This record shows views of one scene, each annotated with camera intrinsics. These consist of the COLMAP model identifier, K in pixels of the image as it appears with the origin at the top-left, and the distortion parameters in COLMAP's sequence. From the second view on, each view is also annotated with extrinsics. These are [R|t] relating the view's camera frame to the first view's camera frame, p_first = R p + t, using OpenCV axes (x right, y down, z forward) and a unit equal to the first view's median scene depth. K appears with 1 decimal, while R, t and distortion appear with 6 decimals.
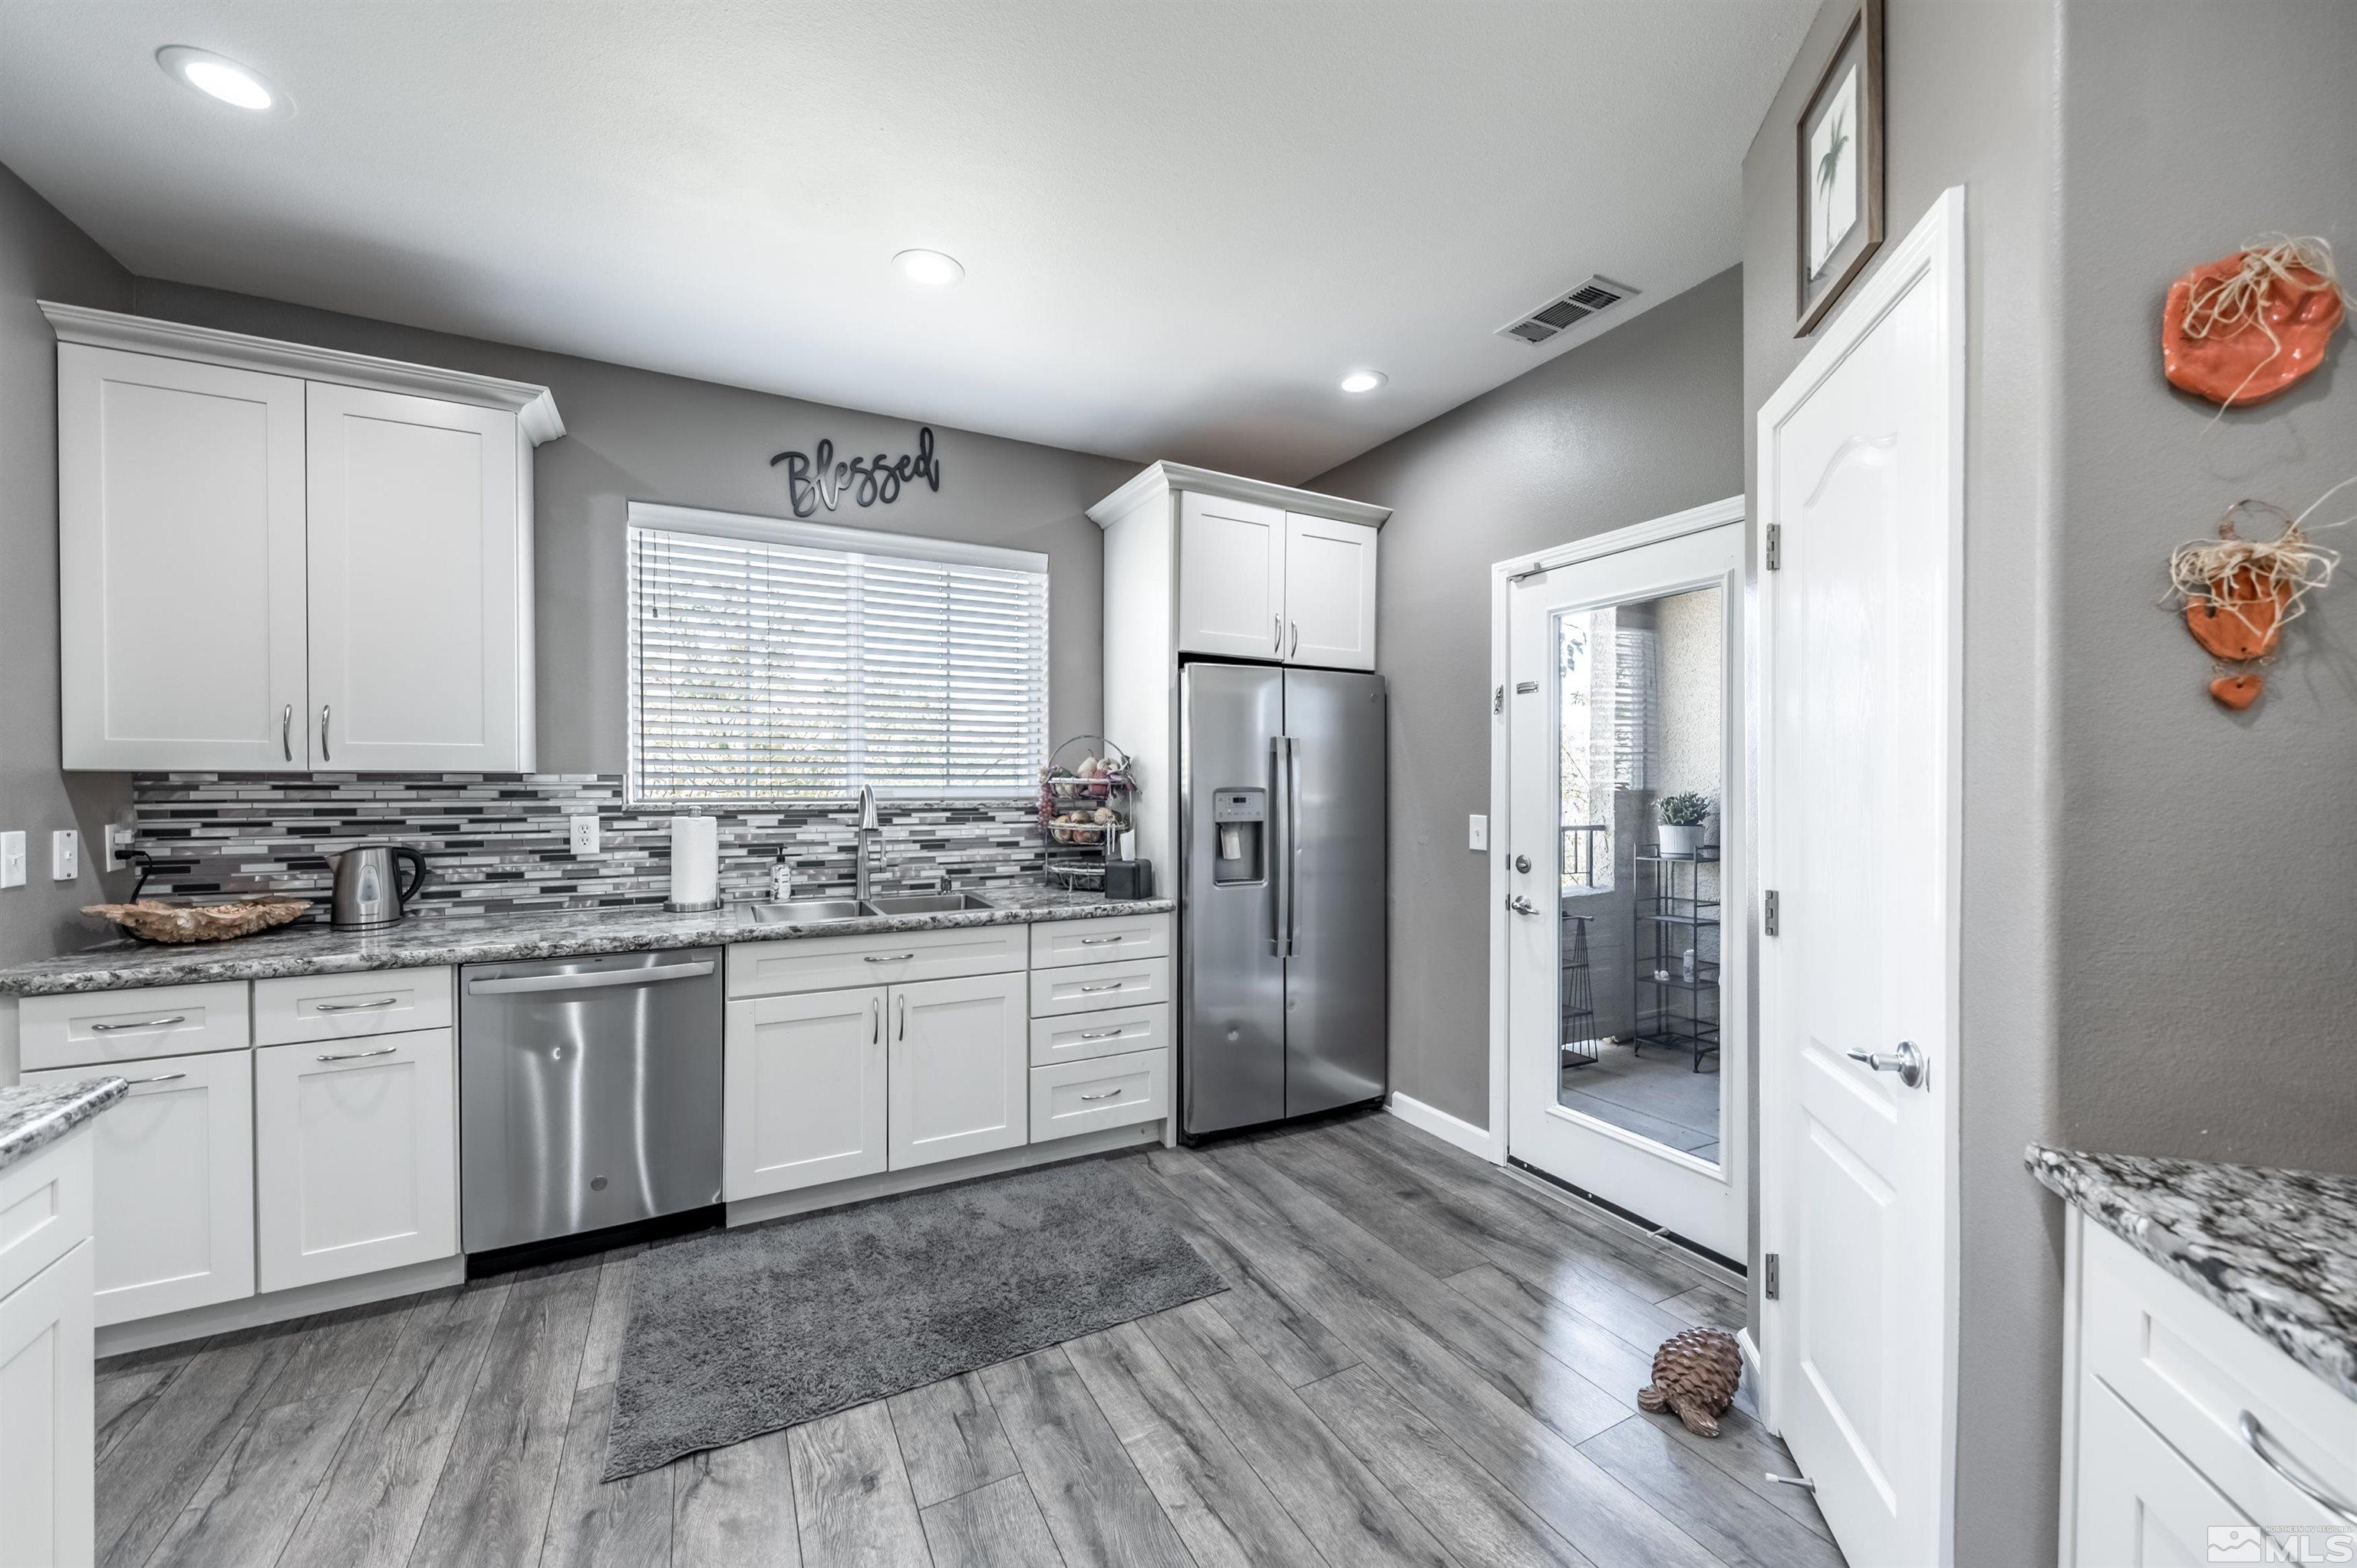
lens RADIAL K [[884.9, 0, 1172.1], [0, 884.9, 786.4], [0, 0, 1]] dist [0.012175, 0.000029]
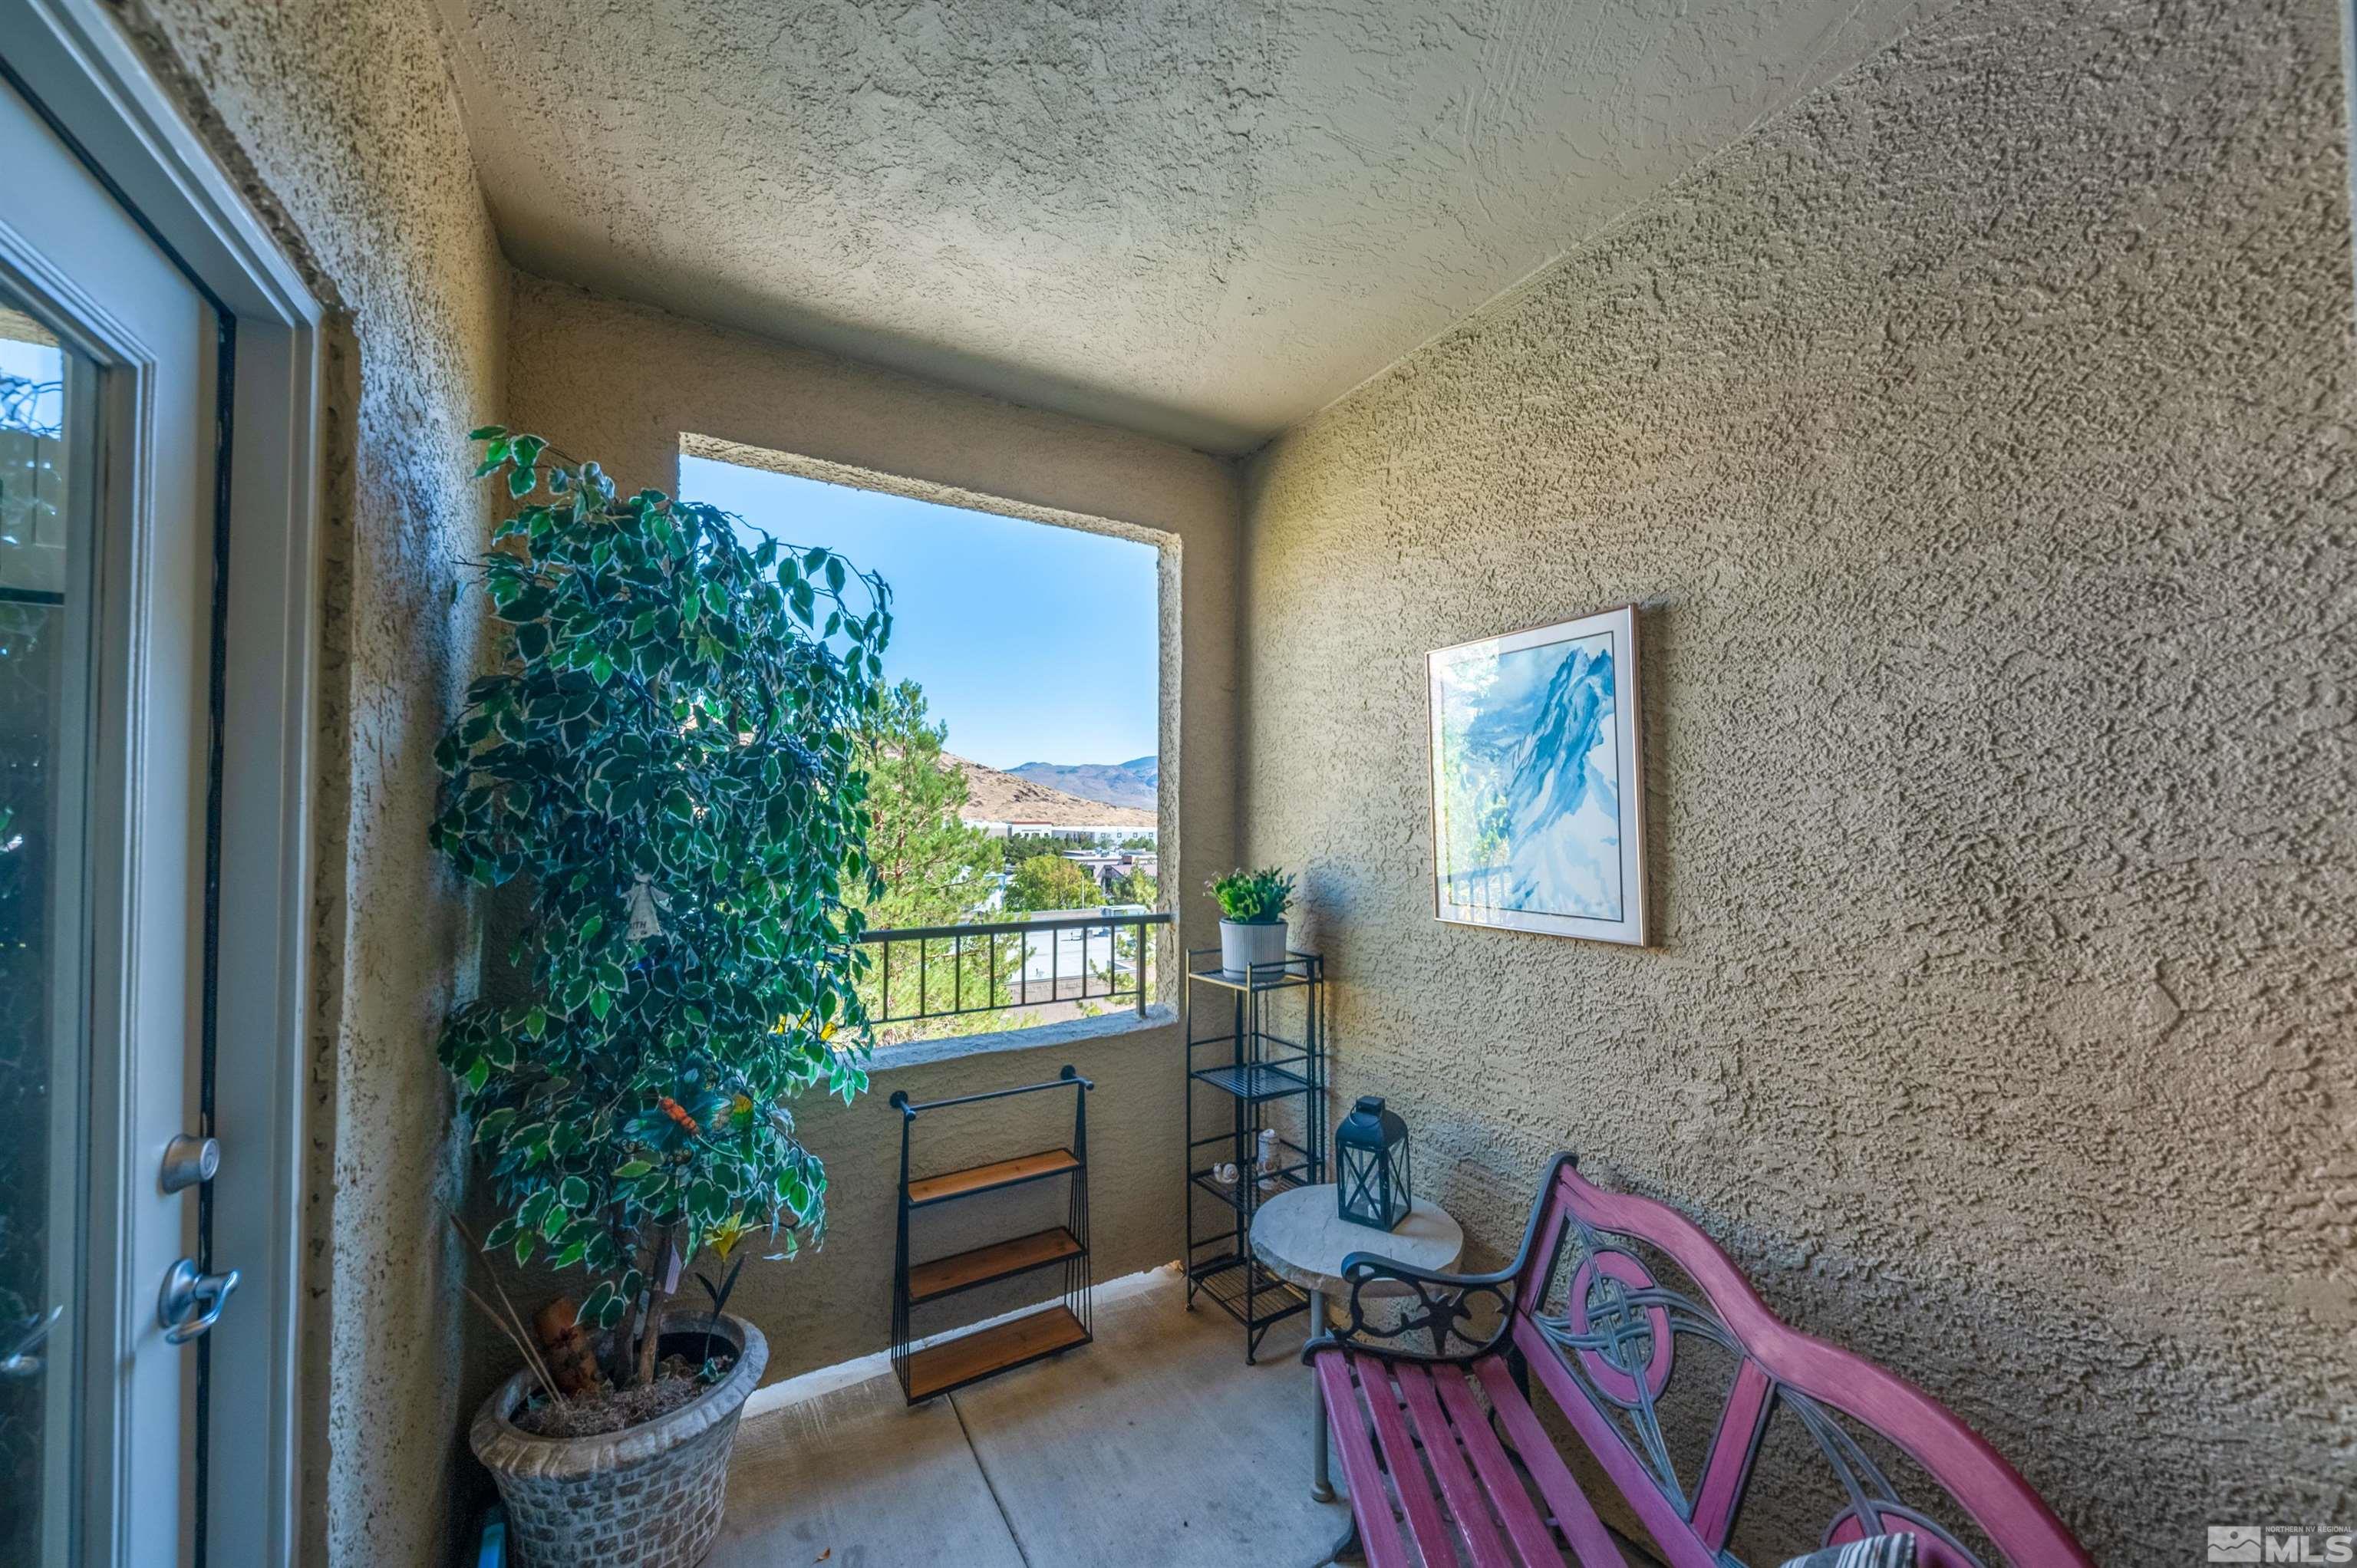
lens RADIAL K [[818.5, 0, 1173.9], [0, 818.5, 791.6], [0, 0, 1]] dist [0.001872, -0.000073]
pose [[0.998432, 0.001103, 0.055972, 0.718231], [0.000251, 0.999707, -0.024190, -0.044396], [-0.055983, 0.024166, 0.998139, 0.666008]]
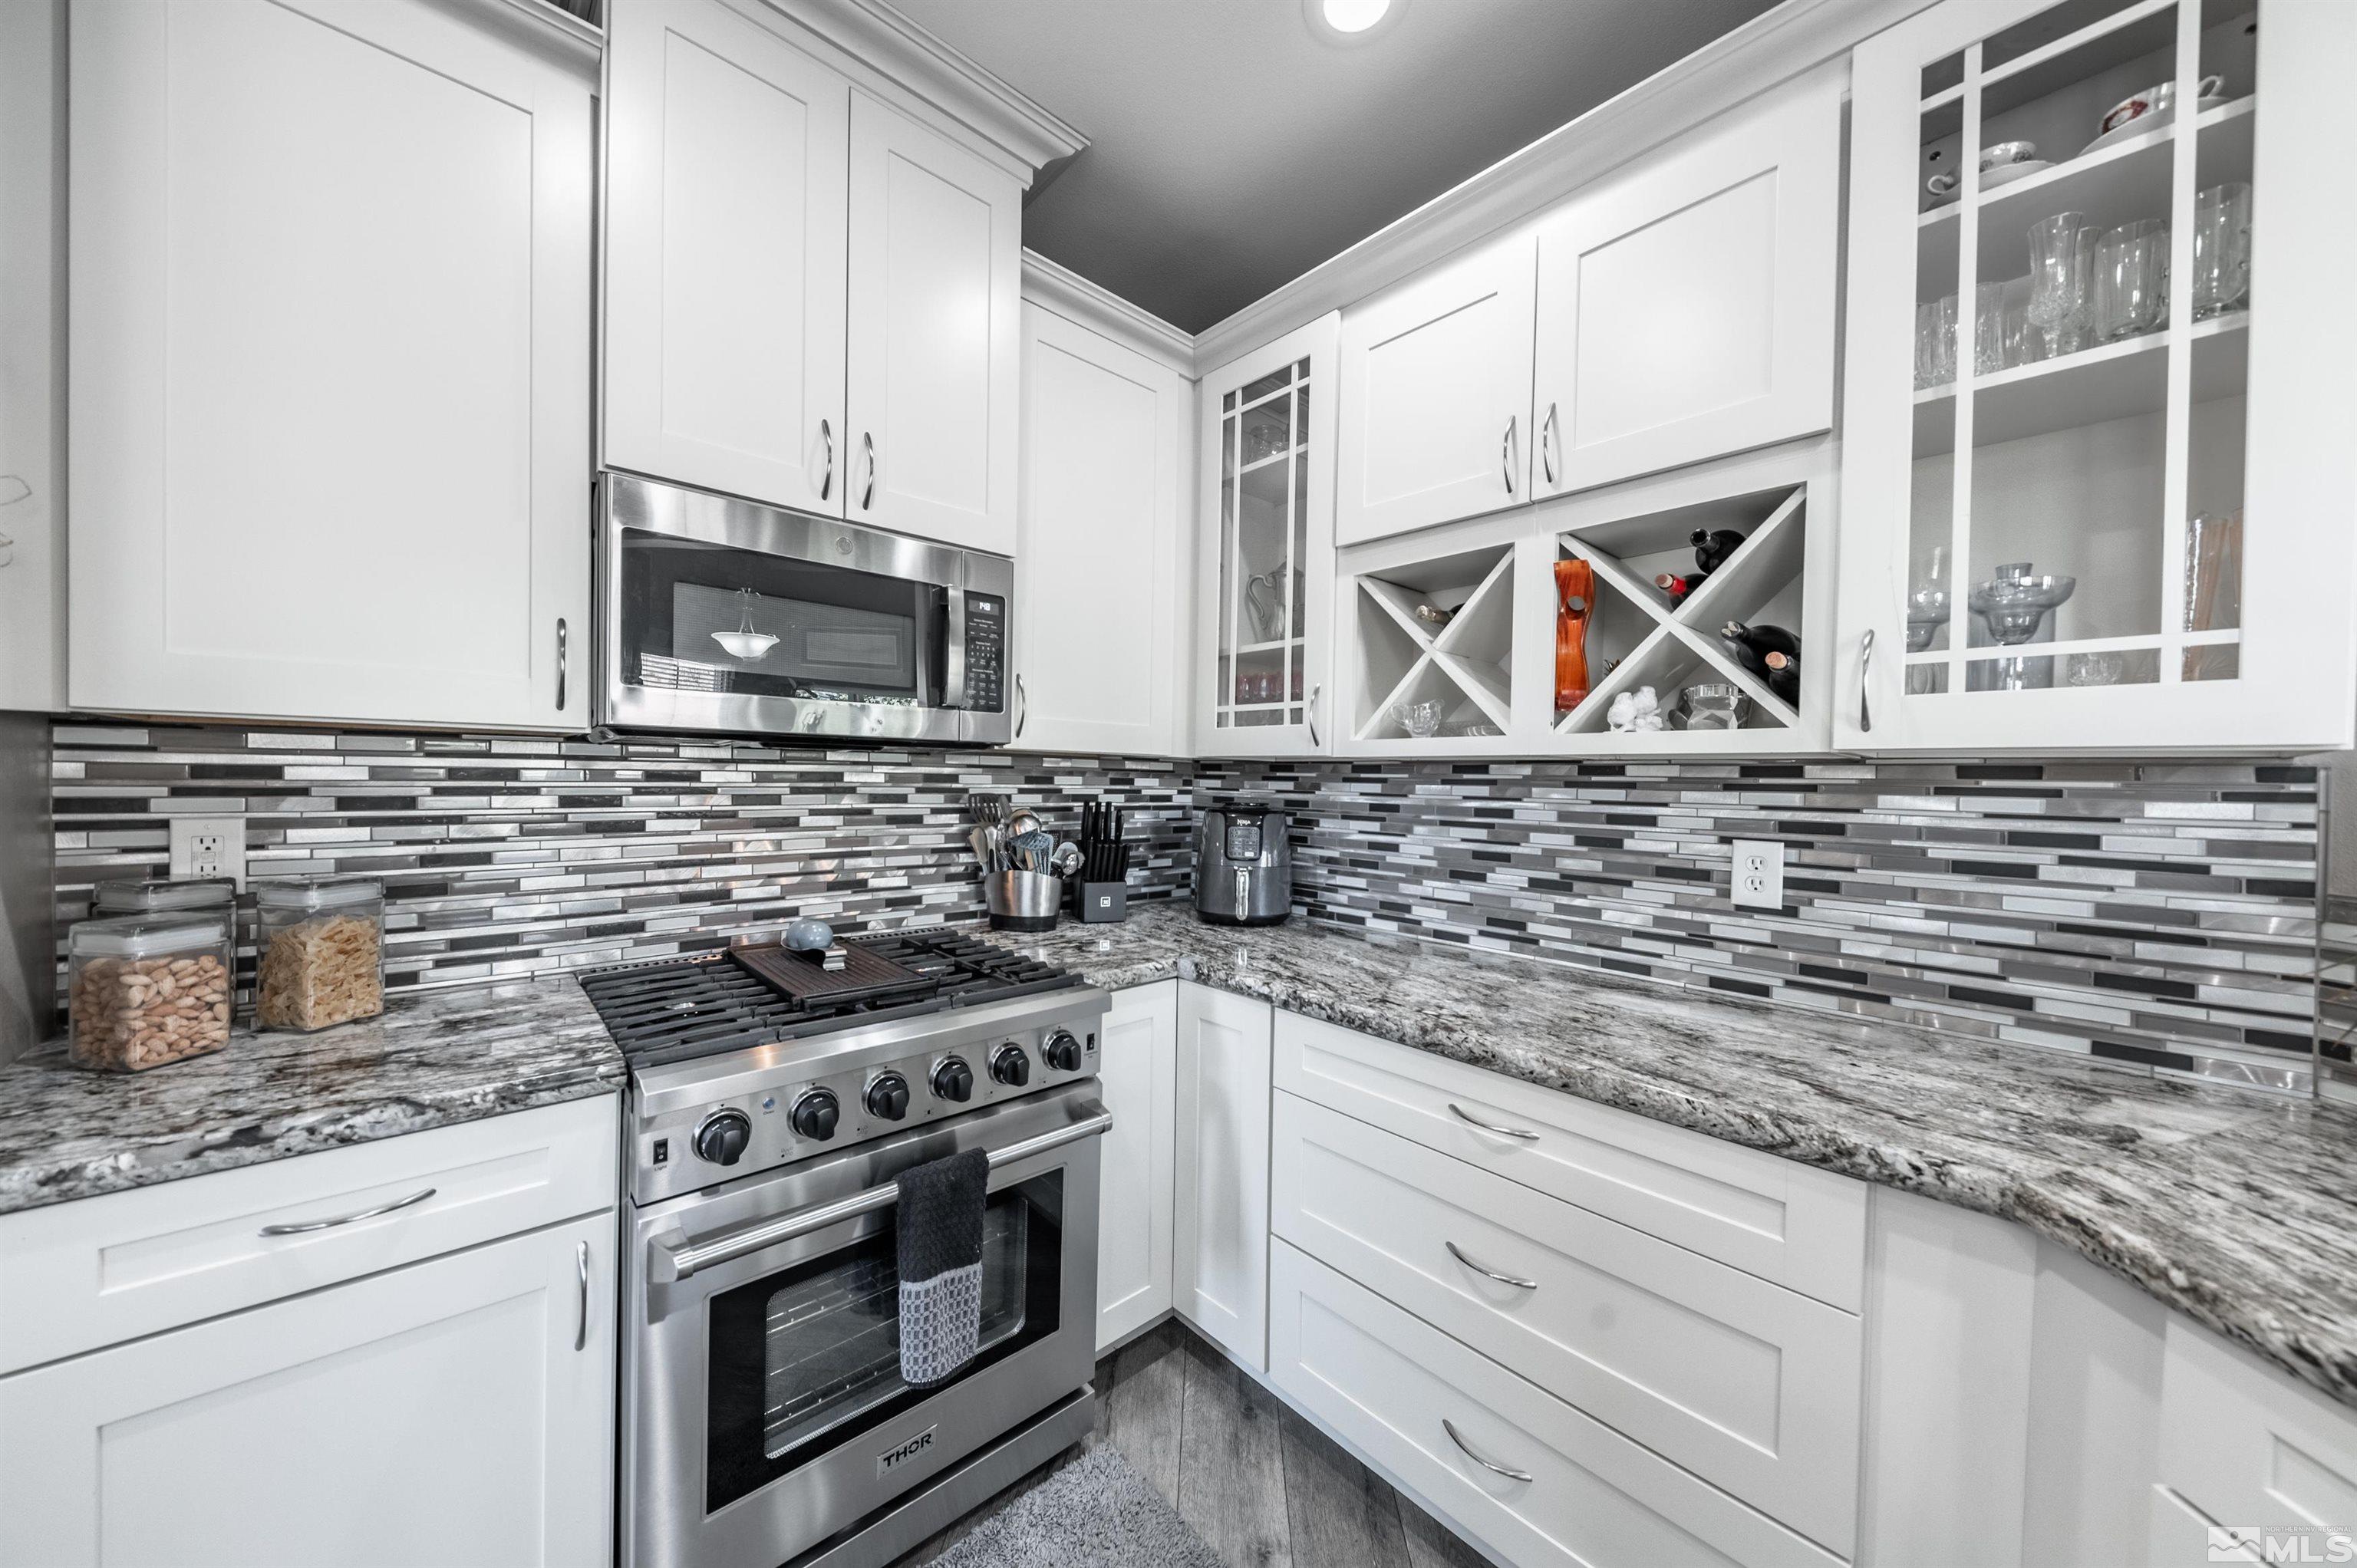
lens RADIAL K [[825.7, 0, 1187.0], [0, 825.7, 780.9], [0, 0, 1]] dist [0.001694, 0.000059]
pose [[-0.862589, -0.022007, 0.505426, -0.141760], [-0.017009, 0.999750, 0.014503, -0.001869], [-0.505619, 0.003913, -0.862748, 0.329275]]
